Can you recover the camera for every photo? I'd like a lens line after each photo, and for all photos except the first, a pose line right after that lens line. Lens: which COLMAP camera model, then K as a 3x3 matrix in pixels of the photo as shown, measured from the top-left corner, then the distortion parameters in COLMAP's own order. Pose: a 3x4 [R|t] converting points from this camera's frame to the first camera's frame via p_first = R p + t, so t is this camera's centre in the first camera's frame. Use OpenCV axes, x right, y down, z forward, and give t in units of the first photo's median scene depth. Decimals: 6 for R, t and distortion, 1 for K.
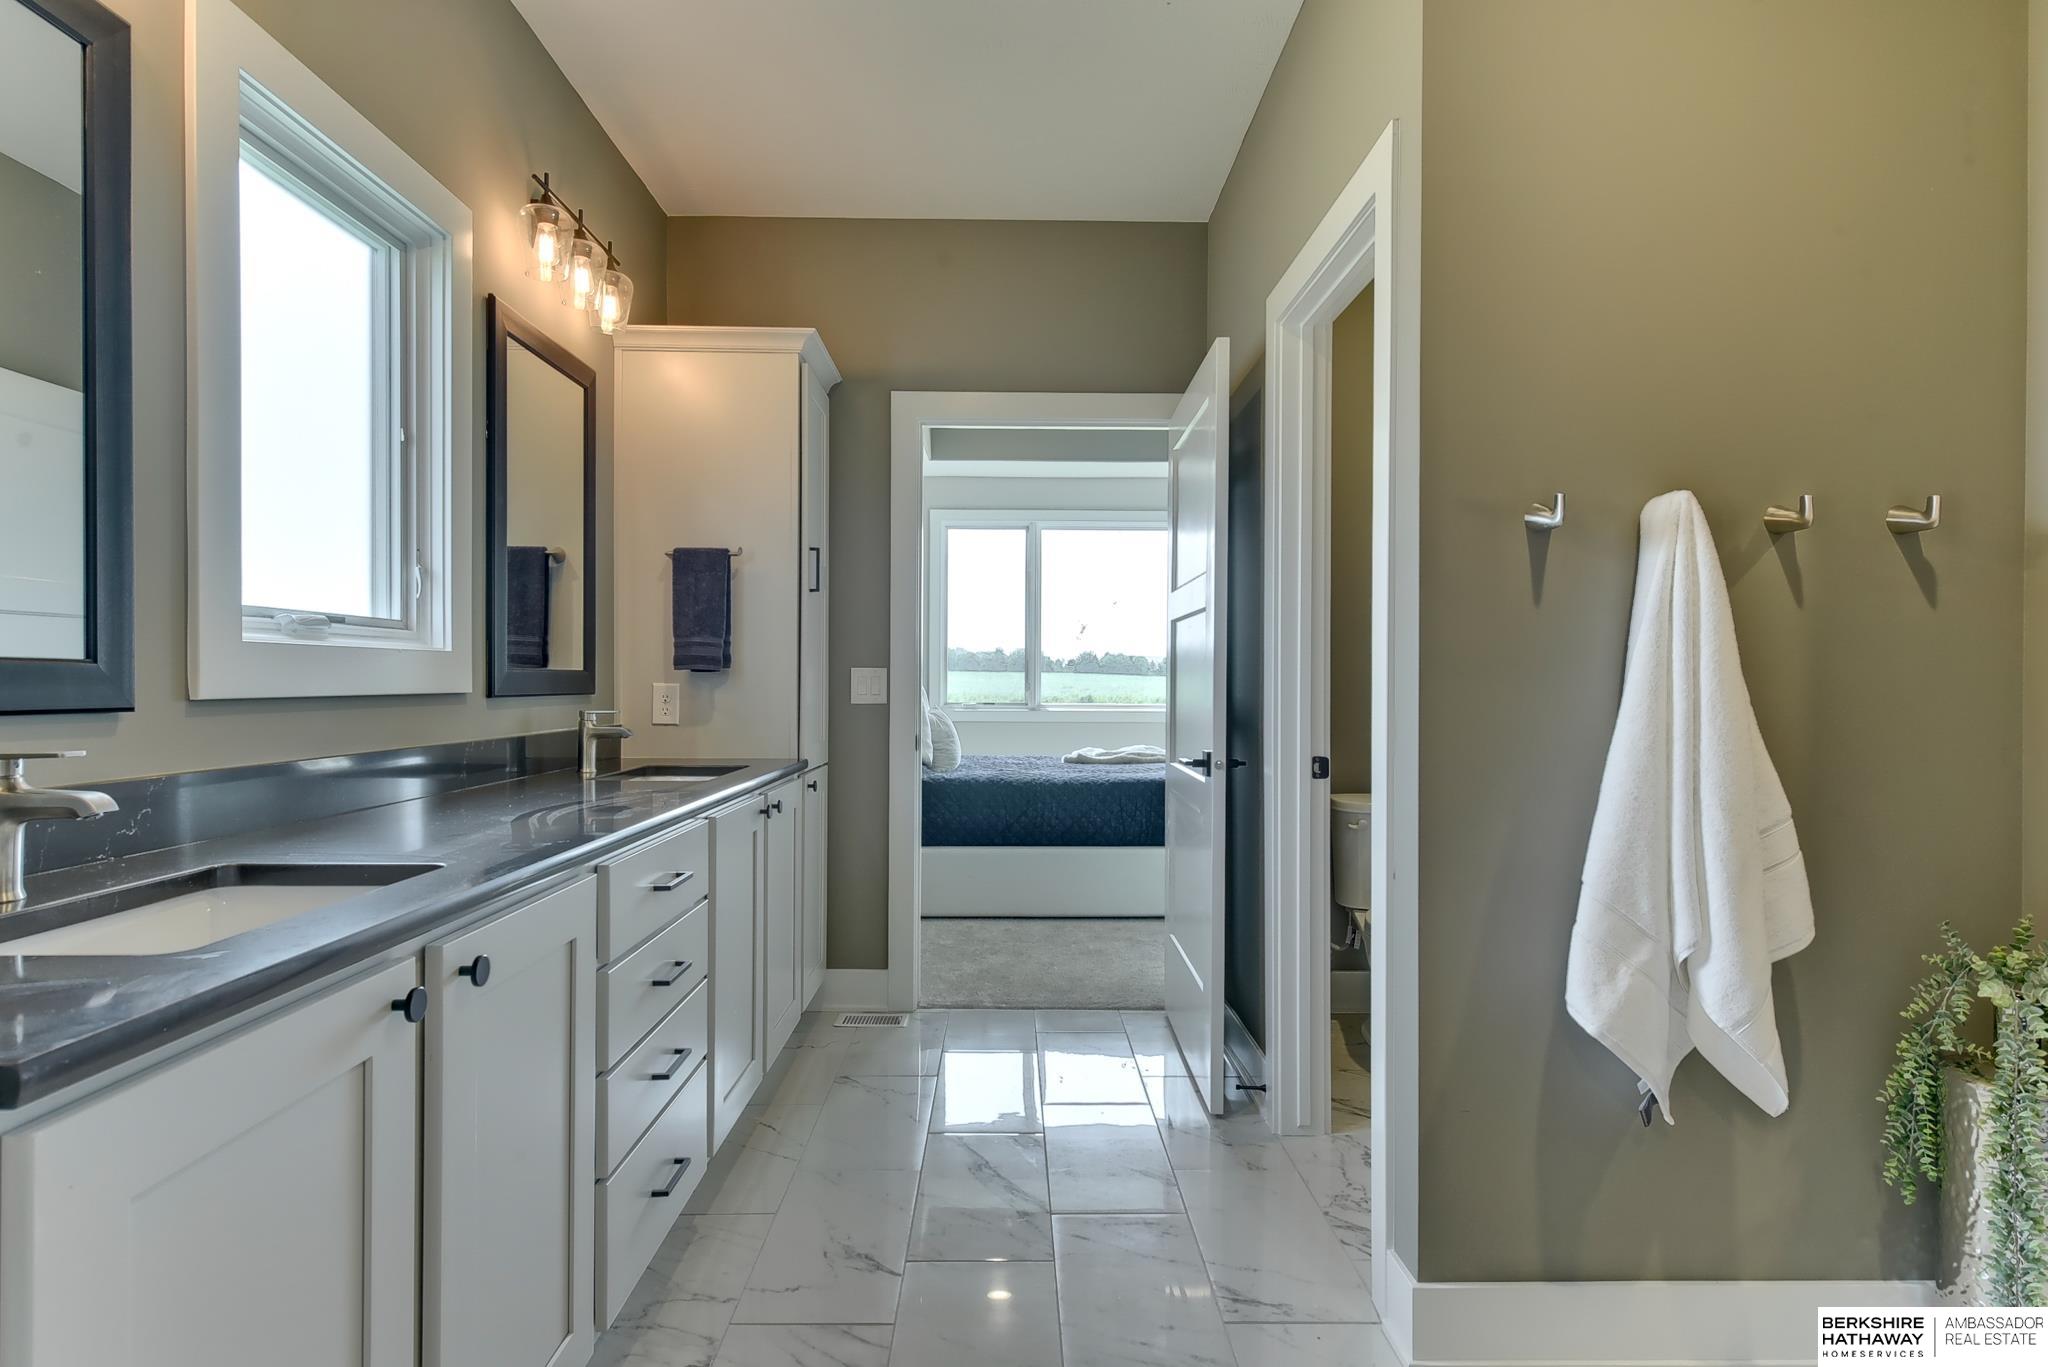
lens RADIAL K [[1050.8, 0, 1022.5], [0, 1050.8, 686.4], [0, 0, 1]] dist [0.013404, -0.001975]
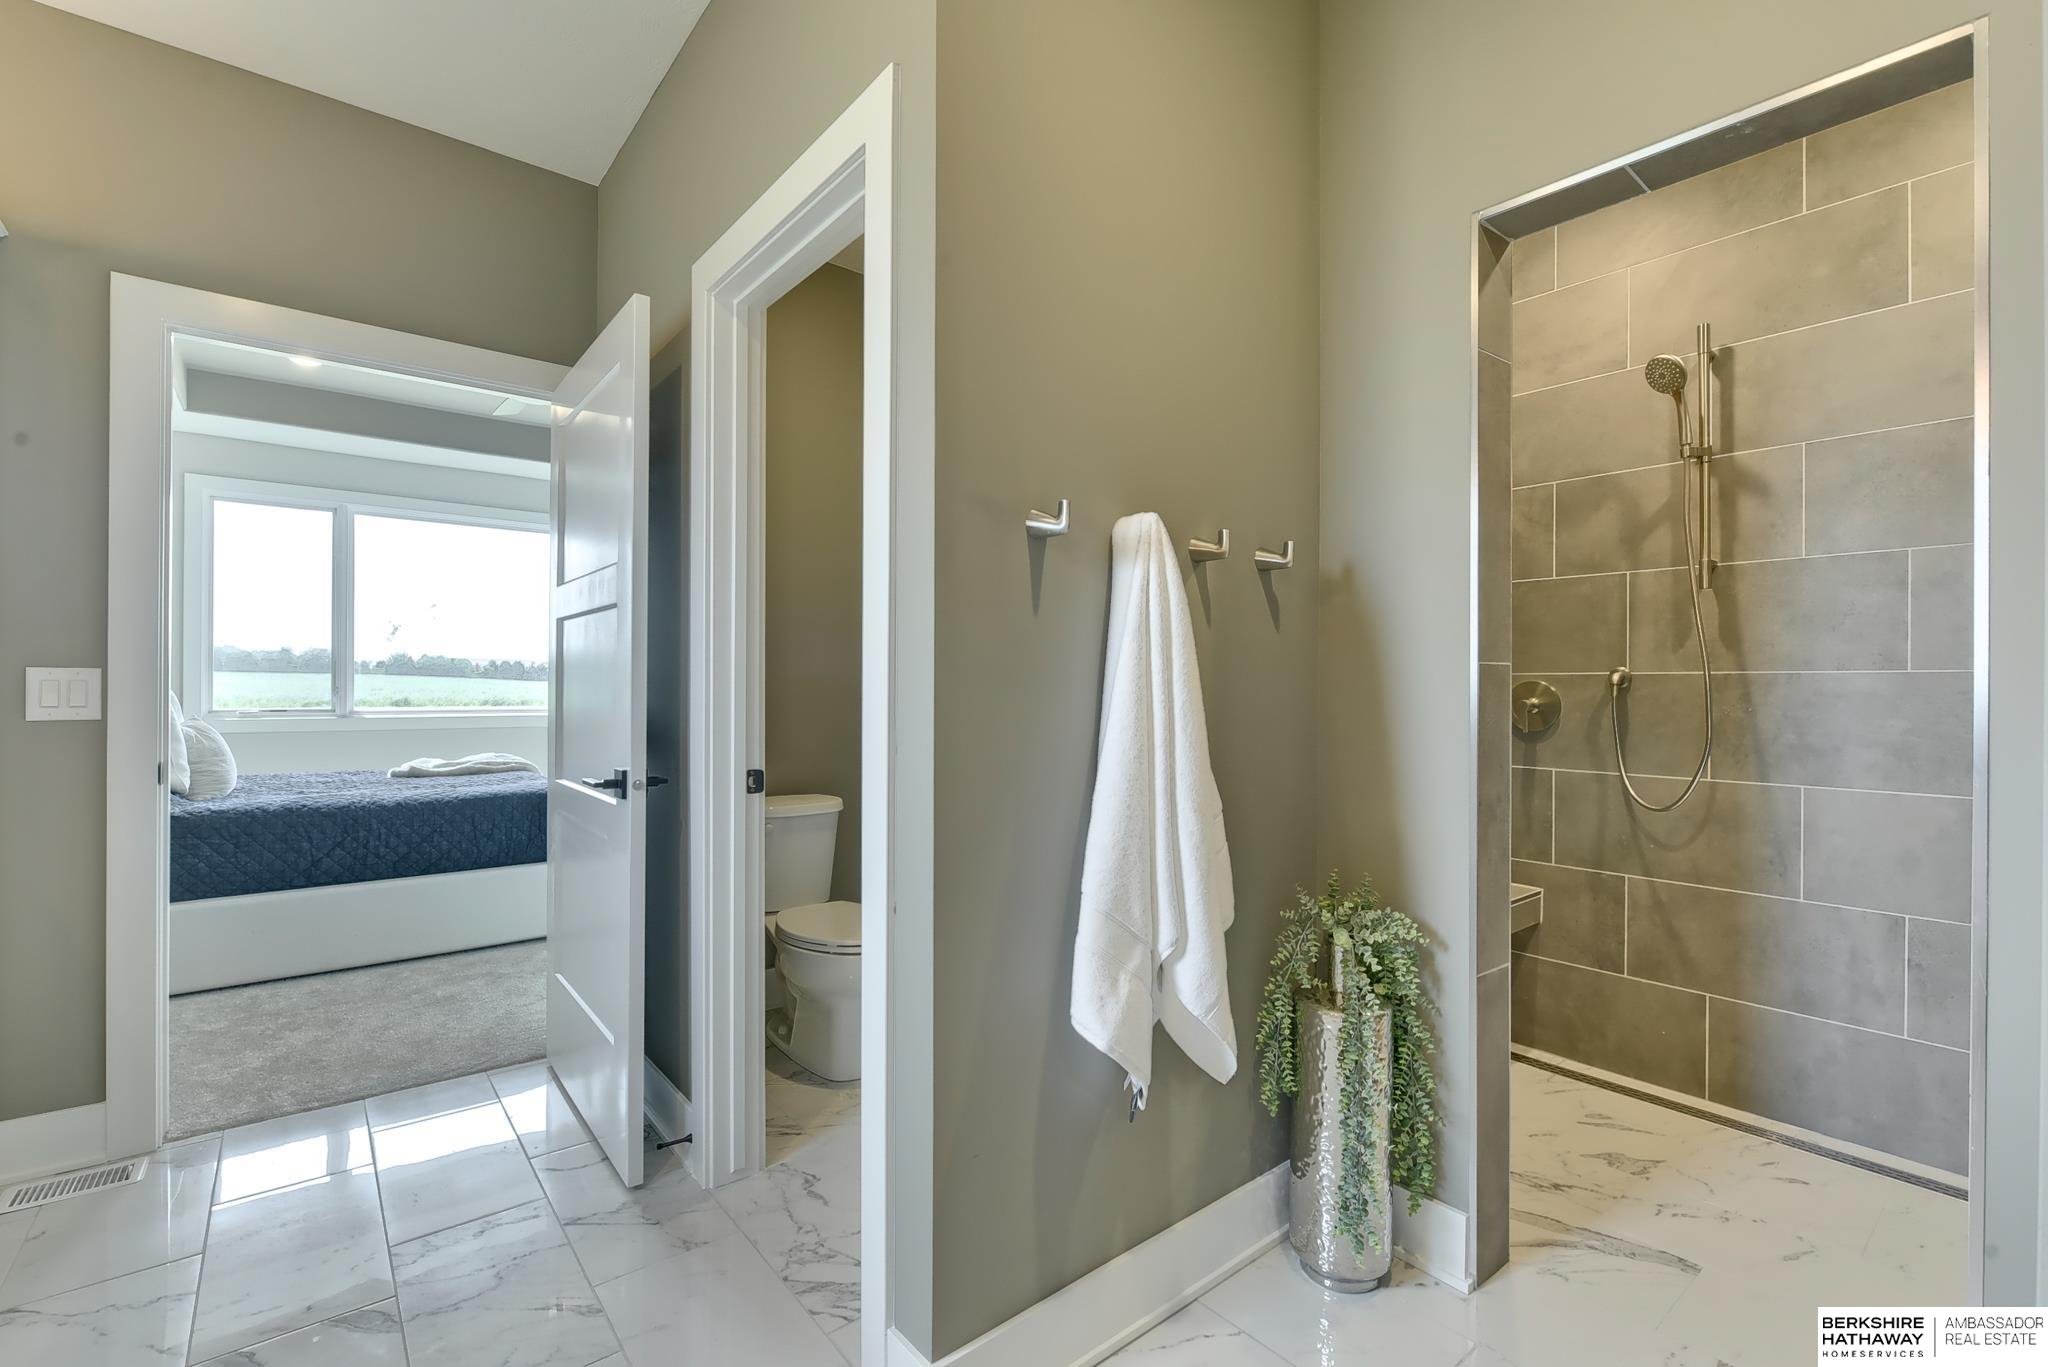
lens RADIAL K [[898.9, 0, 1027.8], [0, 898.9, 688.4], [0, 0, 1]] dist [0.001573, -0.003258]
pose [[0.786004, -0.001871, 0.618219, -0.019404], [0.002047, 0.999998, 0.000423, -0.004996], [-0.618219, 0.000933, 0.786006, 0.215965]]
